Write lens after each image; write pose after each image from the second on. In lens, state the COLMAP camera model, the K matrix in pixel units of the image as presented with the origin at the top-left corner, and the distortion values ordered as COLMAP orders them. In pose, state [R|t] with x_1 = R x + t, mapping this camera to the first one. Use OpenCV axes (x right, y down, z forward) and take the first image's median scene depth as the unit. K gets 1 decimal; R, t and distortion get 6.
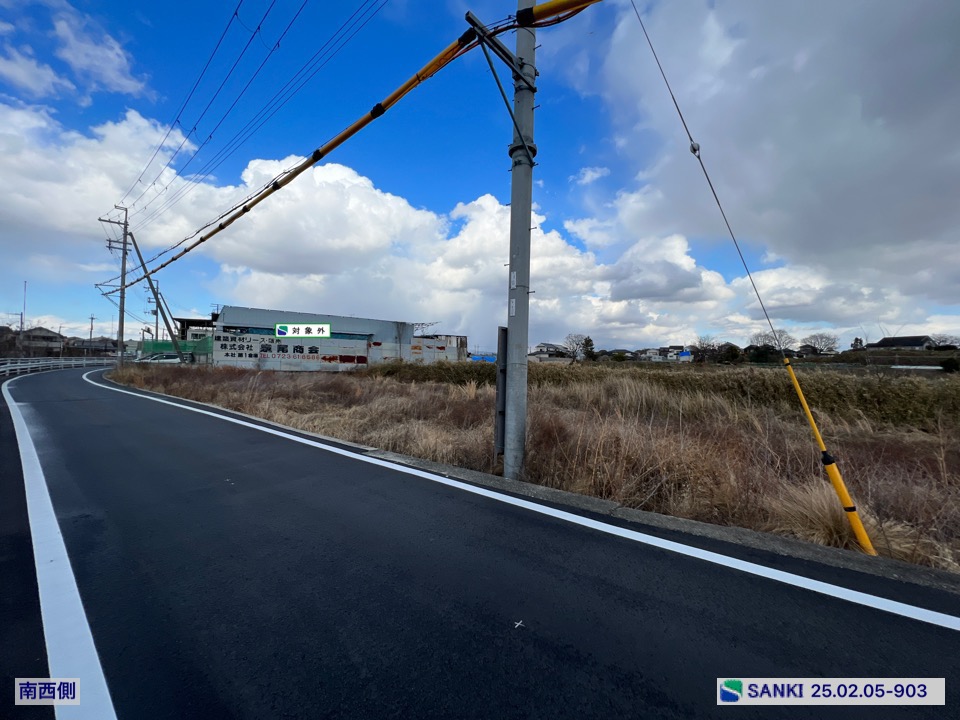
lens RADIAL K [[387.8, 0, 479.5], [0, 387.8, 362.6], [0, 0, 1]] dist [-0.003747, 0.000947]
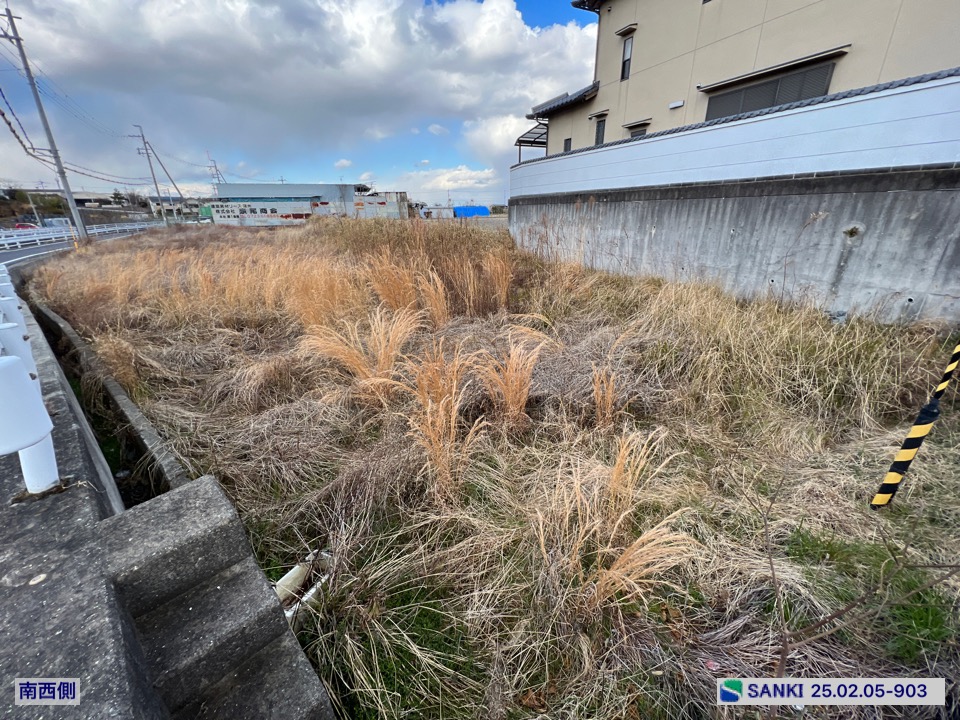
lens RADIAL K [[387.8, 0, 479.5], [0, 387.8, 360.5], [0, 0, 1]] dist [-0.003747, 0.000947]
pose [[0.947460, 0.078746, -0.310031, 0.665080], [0.038543, 0.934059, 0.355032, 0.006159], [0.317544, -0.348328, 0.881949, -0.219916]]
